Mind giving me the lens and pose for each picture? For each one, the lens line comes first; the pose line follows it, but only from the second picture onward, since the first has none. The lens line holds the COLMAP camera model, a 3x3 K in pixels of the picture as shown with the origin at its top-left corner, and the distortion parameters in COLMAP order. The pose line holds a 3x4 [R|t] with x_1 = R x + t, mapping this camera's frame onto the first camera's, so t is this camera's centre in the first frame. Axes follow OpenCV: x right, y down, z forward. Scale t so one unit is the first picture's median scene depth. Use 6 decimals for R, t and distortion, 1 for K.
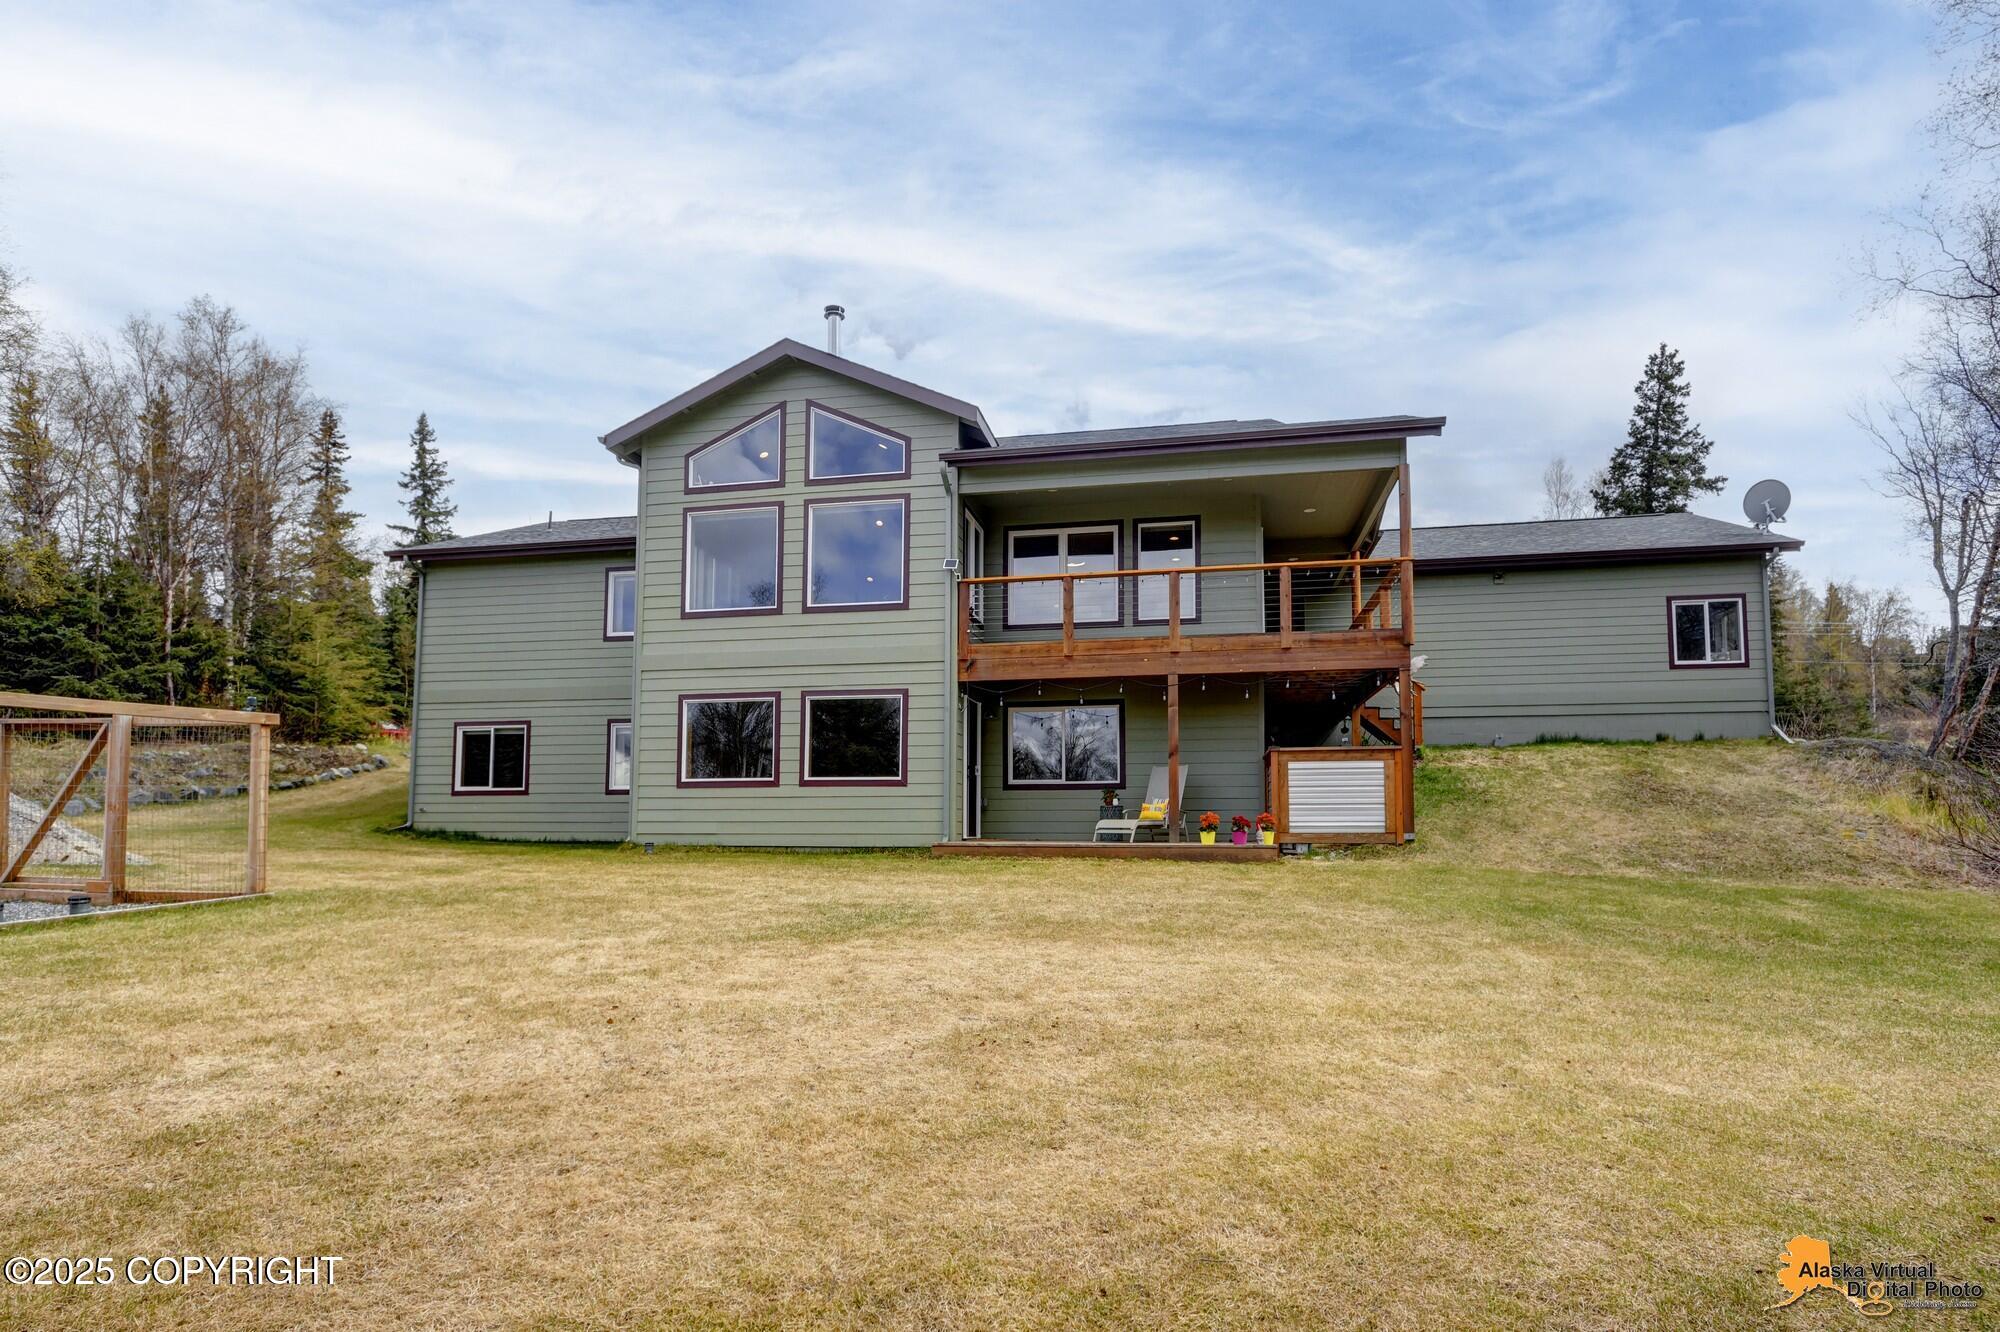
lens RADIAL K [[910.0, 0, 992.9], [0, 910.0, 731.8], [0, 0, 1]] dist [0.001706, -0.000402]
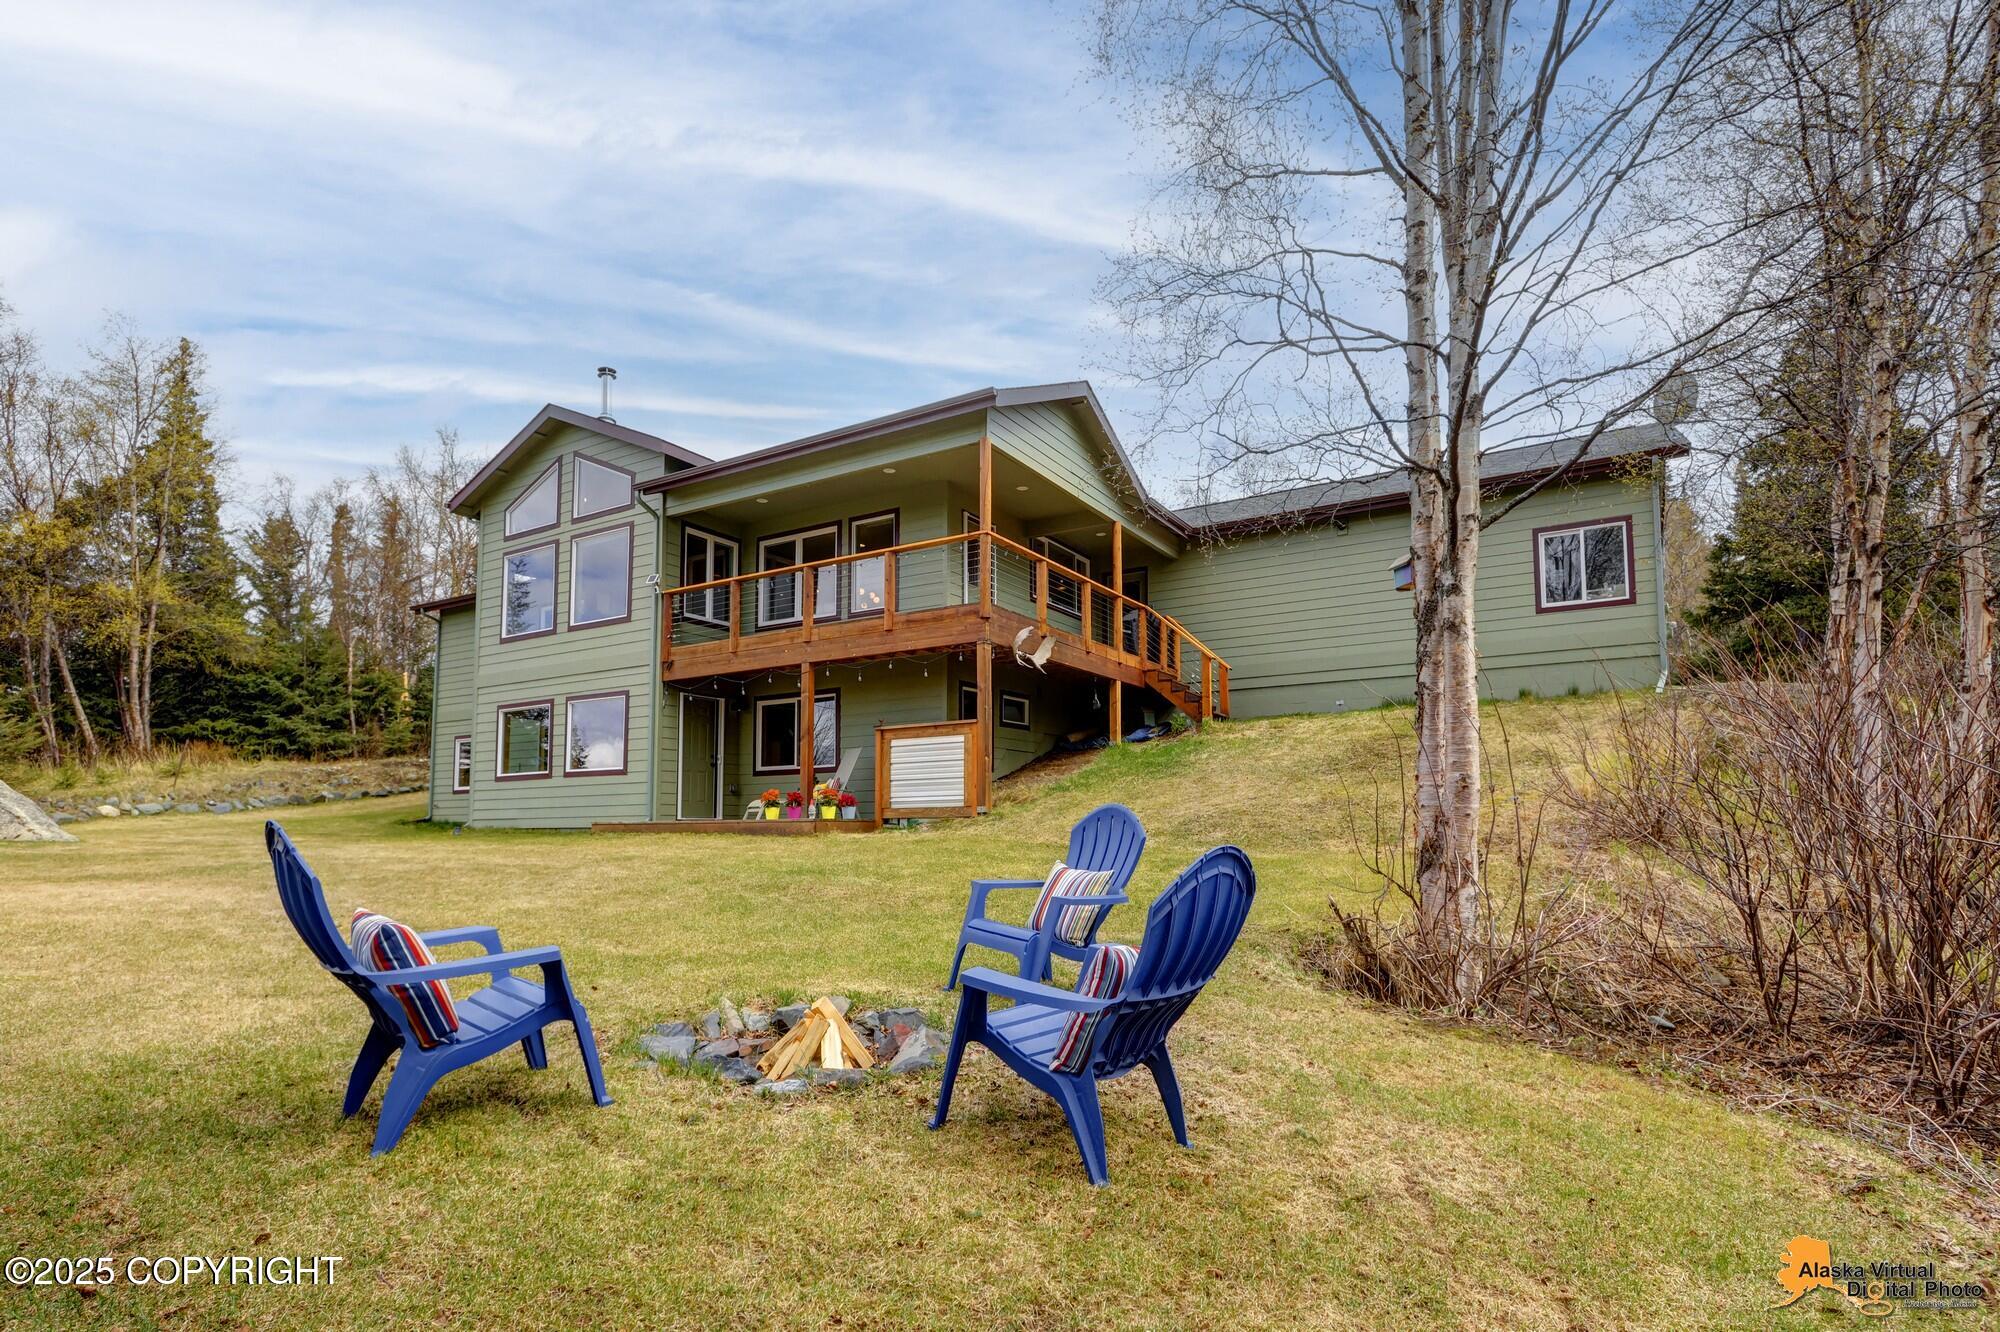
lens RADIAL K [[910.0, 0, 1070.9], [0, 910.0, 723.5], [0, 0, 1]] dist [0.001706, -0.000402]
pose [[0.950588, -0.046836, -0.306901, 0.762942], [0.044186, 0.998902, -0.015582, 0.036447], [0.307294, 0.001251, 0.951614, 0.071622]]
